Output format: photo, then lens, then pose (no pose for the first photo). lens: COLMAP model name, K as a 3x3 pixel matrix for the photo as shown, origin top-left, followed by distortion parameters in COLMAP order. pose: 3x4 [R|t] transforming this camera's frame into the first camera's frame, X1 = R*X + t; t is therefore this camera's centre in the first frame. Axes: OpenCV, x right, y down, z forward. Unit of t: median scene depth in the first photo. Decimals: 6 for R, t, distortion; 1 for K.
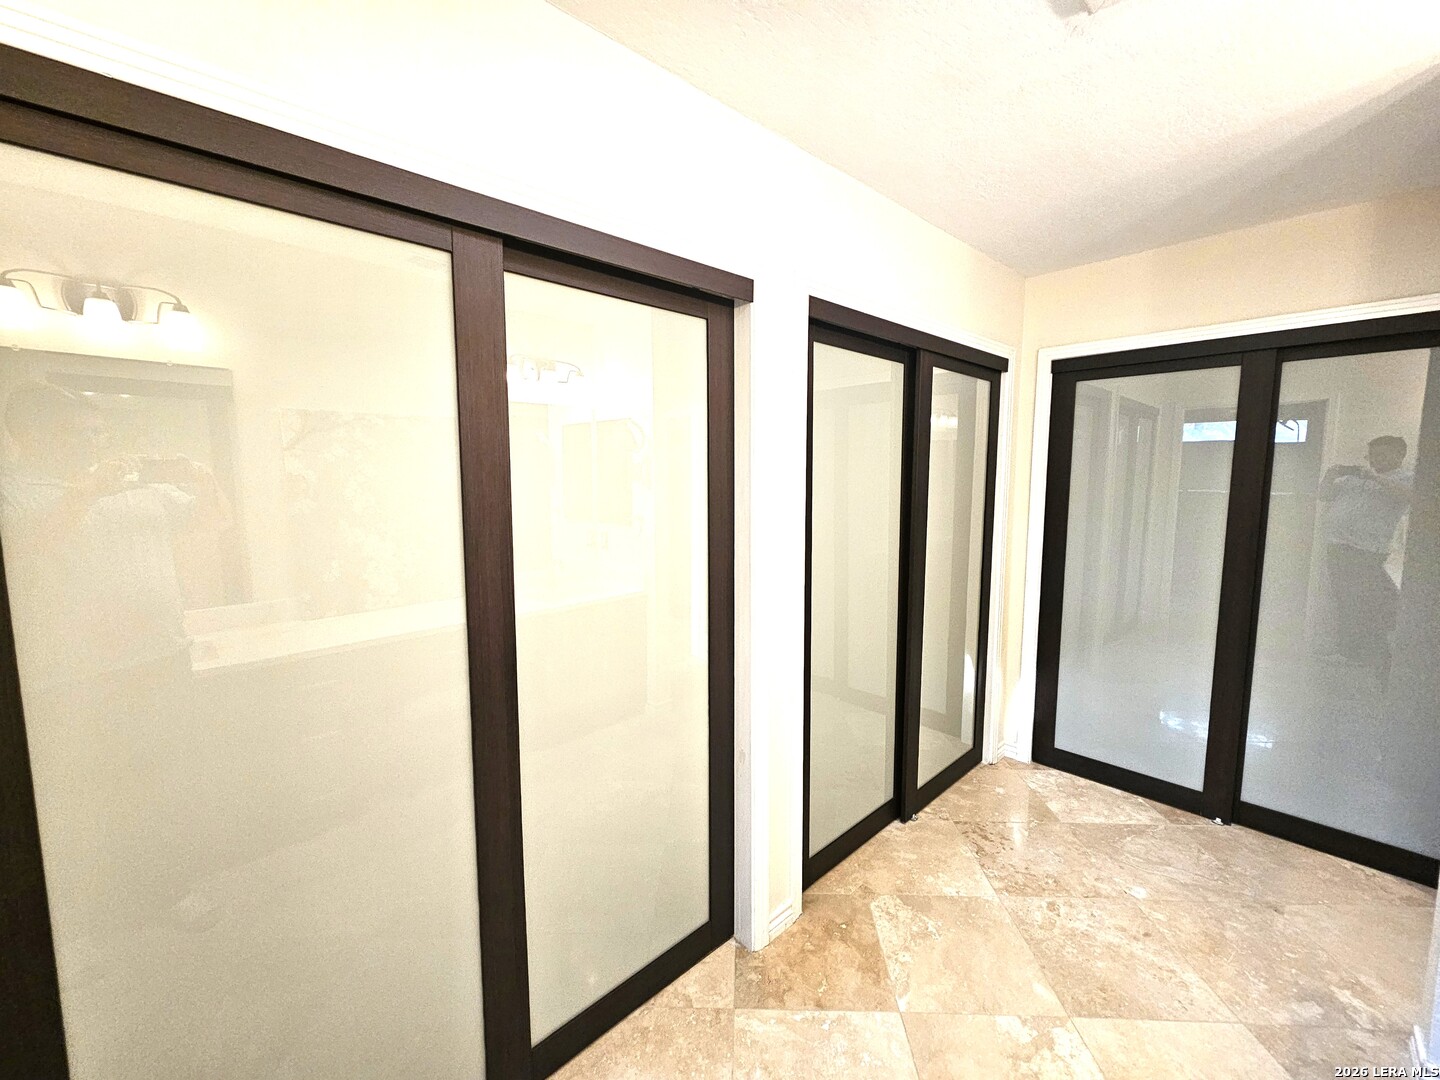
lens RADIAL K [[584.5, 0, 723.0], [0, 584.5, 542.1], [0, 0, 1]] dist [0.001815, 0.000299]
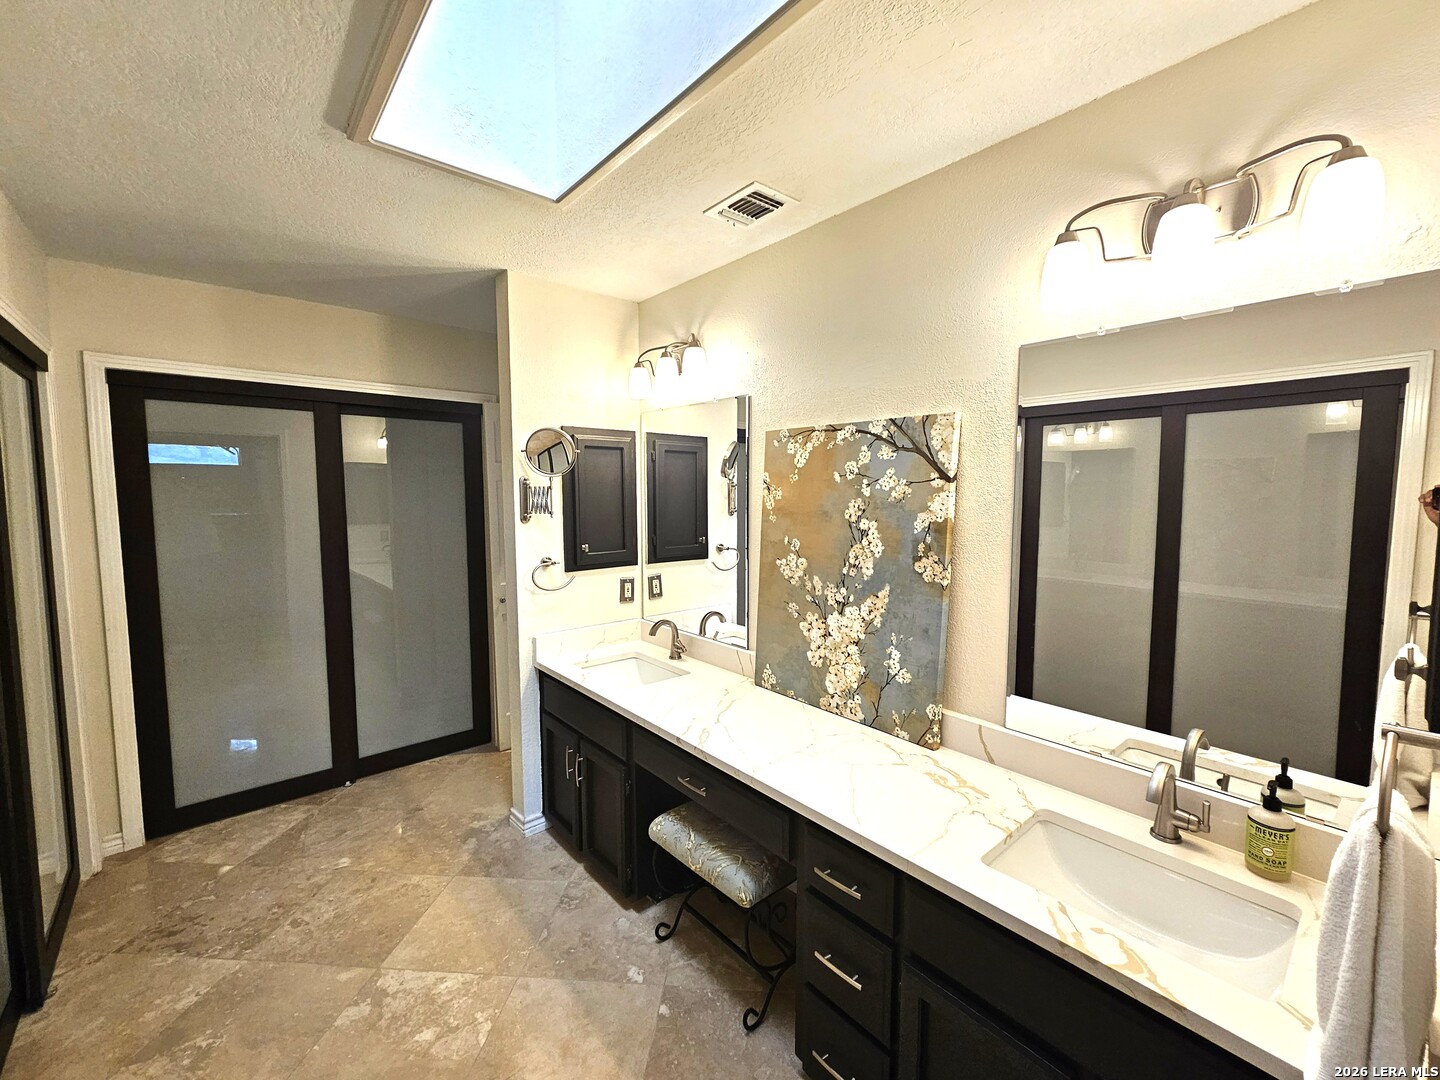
lens RADIAL K [[584.5, 0, 723.2], [0, 584.5, 538.4], [0, 0, 1]] dist [0.001815, 0.000299]
pose [[0.044669, -0.070056, 0.996542, -0.357776], [0.114046, 0.991374, 0.064581, -0.024695], [-0.992471, 0.110767, 0.052273, 0.122542]]
